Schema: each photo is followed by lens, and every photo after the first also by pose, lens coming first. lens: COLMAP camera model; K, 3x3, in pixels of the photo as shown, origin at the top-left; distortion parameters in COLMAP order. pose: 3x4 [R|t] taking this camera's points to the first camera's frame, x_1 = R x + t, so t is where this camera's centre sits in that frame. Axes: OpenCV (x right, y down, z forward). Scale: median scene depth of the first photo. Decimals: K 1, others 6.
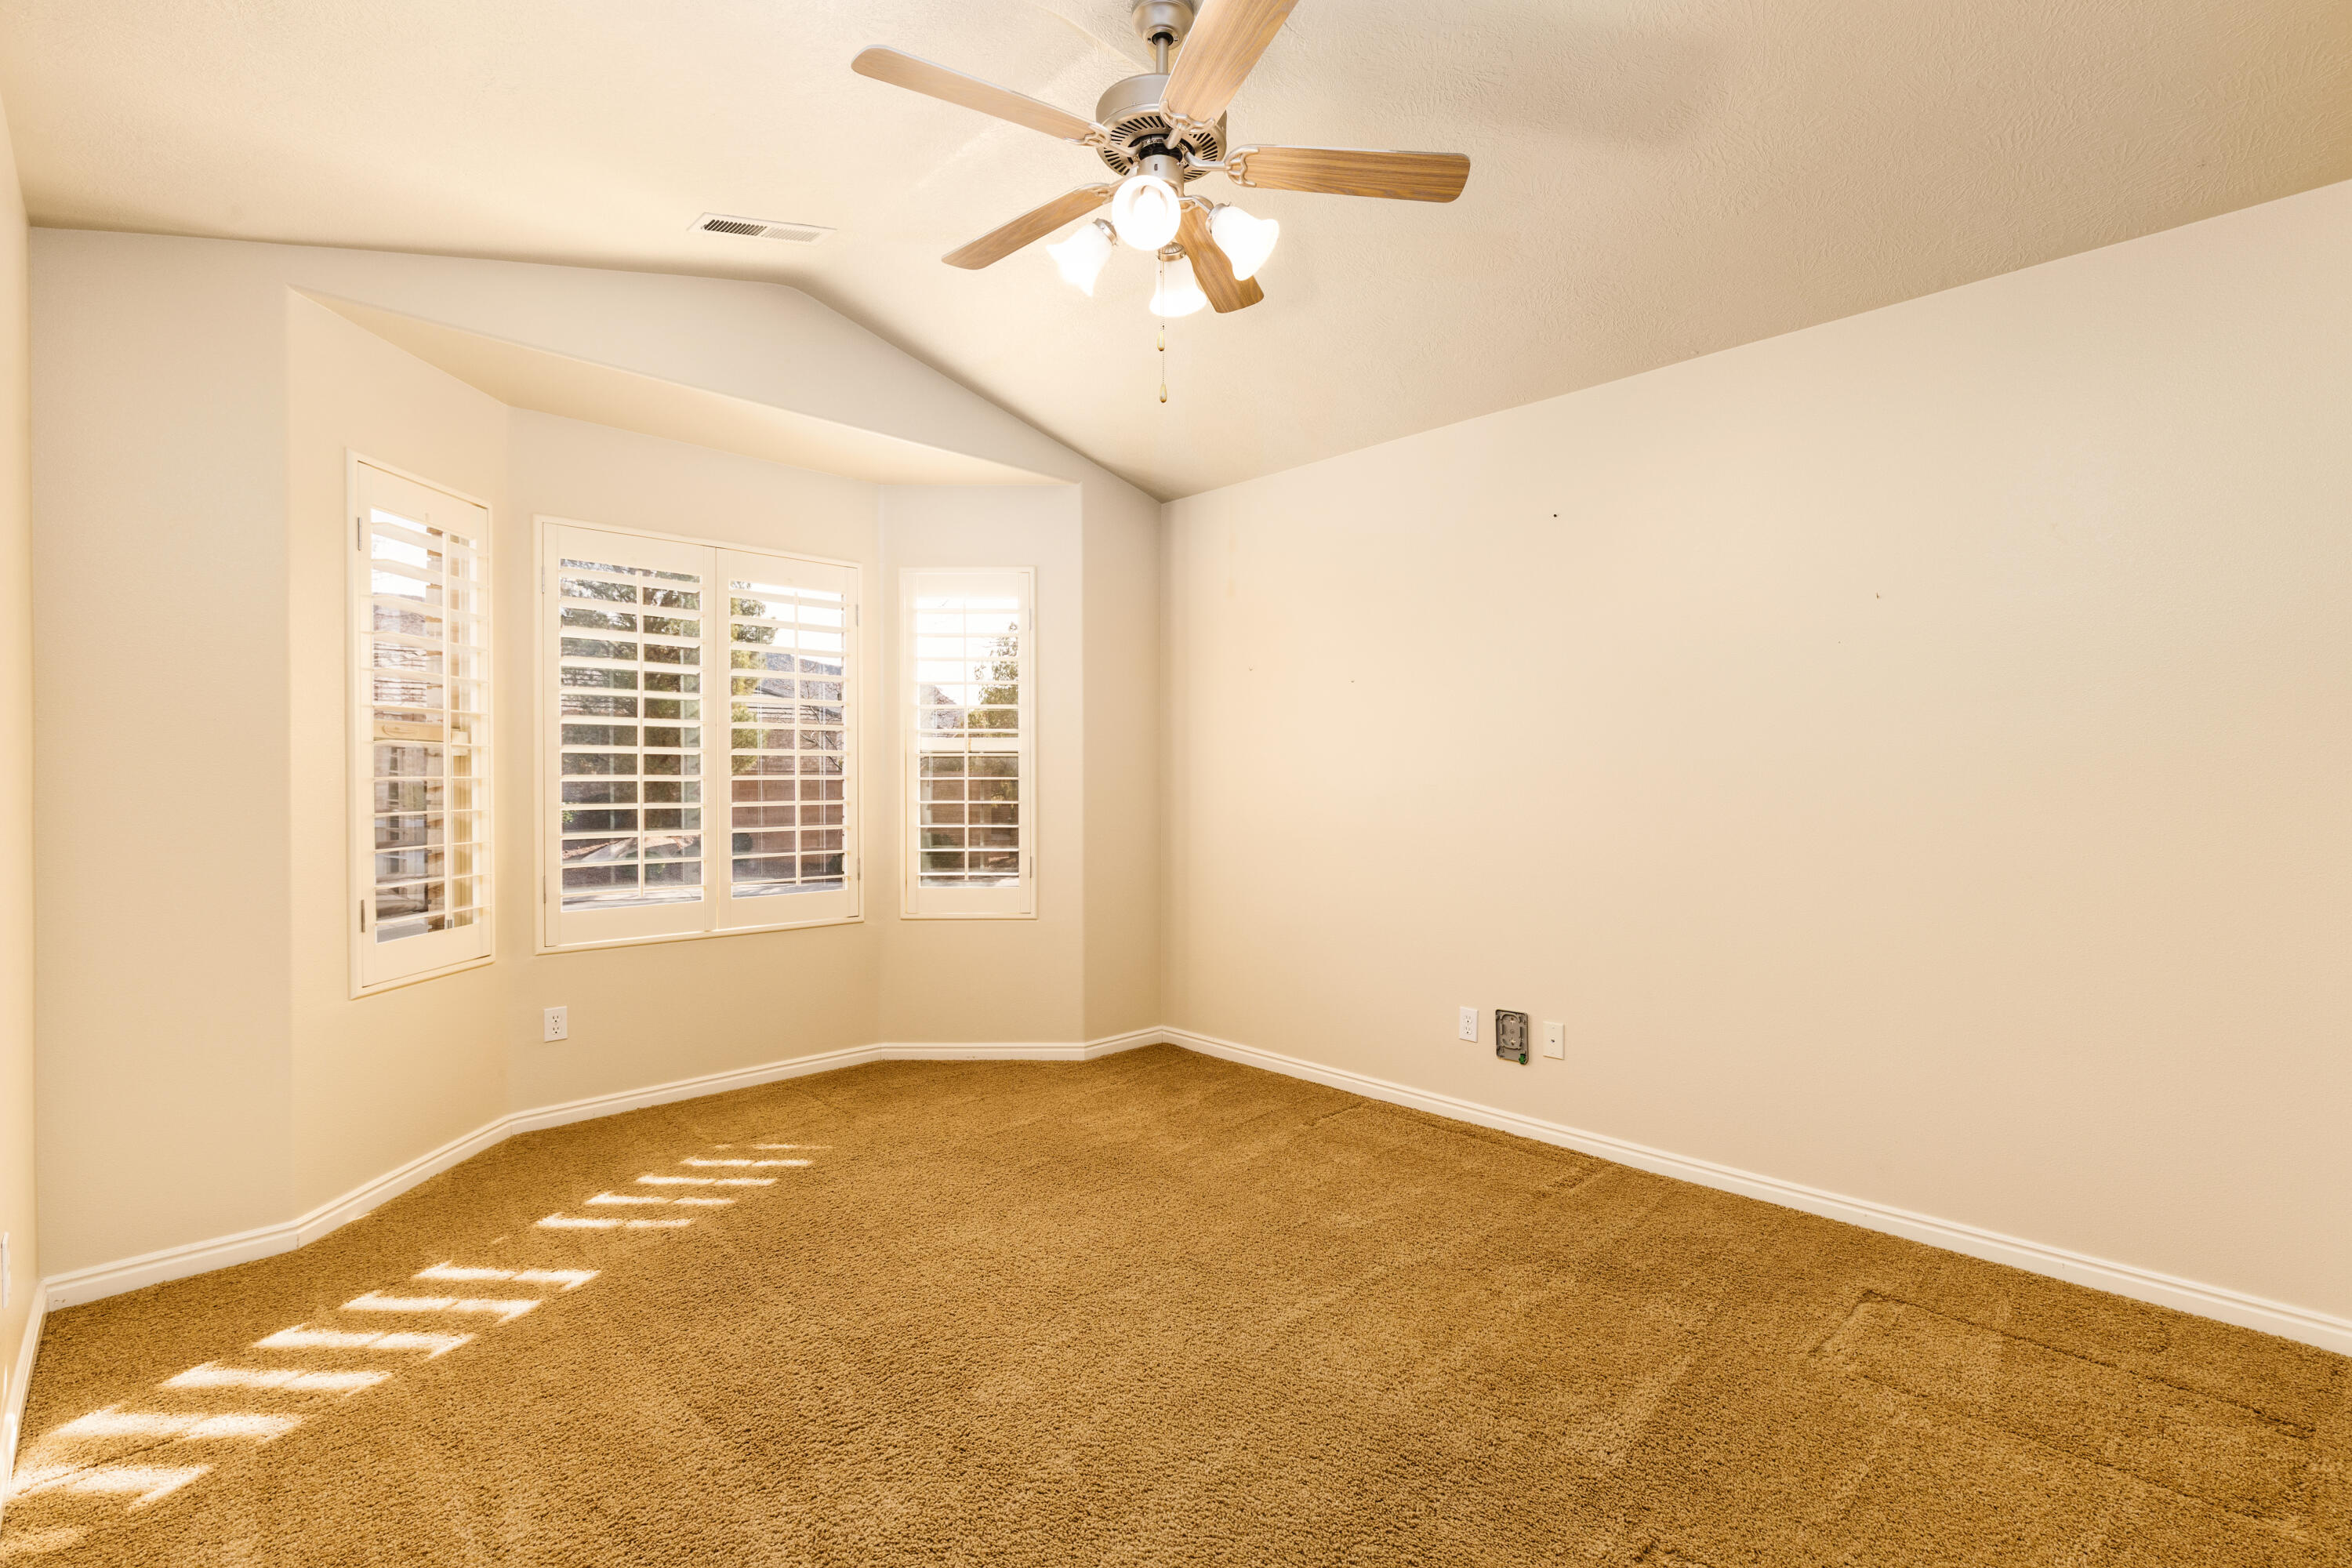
lens RADIAL K [[1053.2, 0, 1166.0], [0, 1053.2, 776.0], [0, 0, 1]] dist [0.001463, -0.001176]
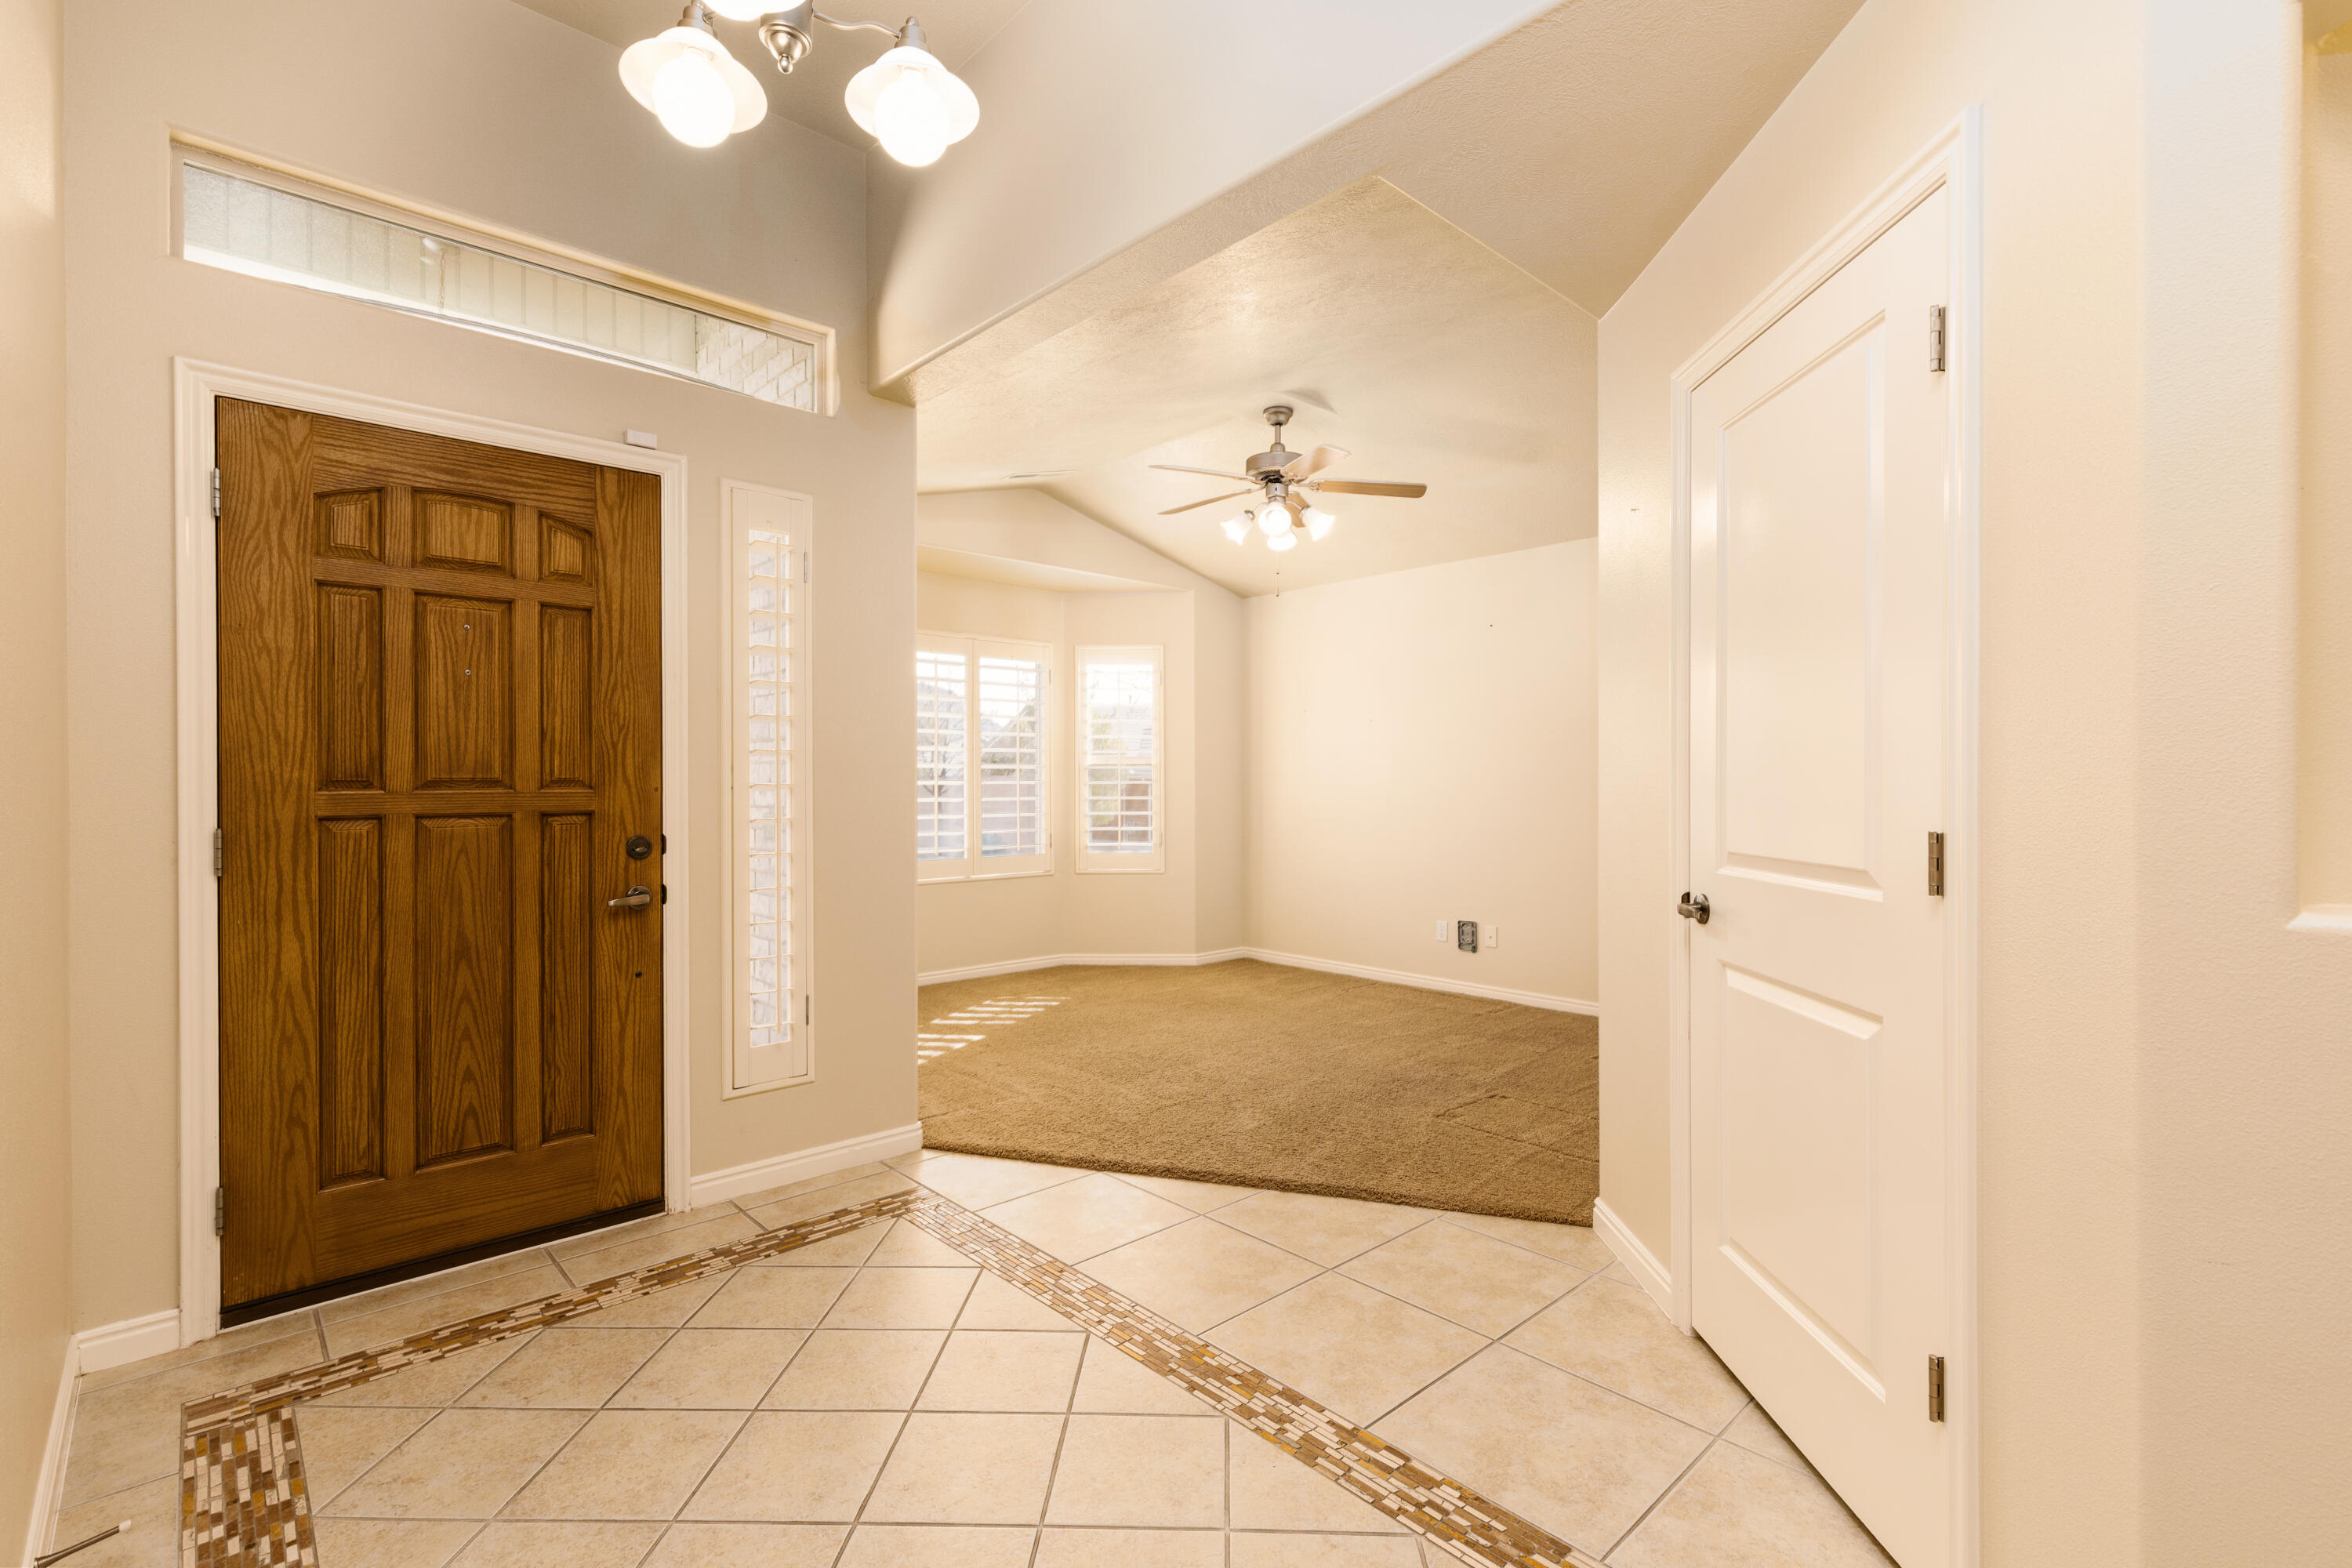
lens RADIAL K [[1053.2, 0, 1156.4], [0, 1053.2, 784.3], [0, 0, 1]] dist [0.001463, -0.001176]
pose [[0.999647, -0.001739, -0.026497, -0.106398], [0.001838, 0.999991, 0.003702, -0.000331], [0.026490, -0.003749, 0.999642, -0.607417]]
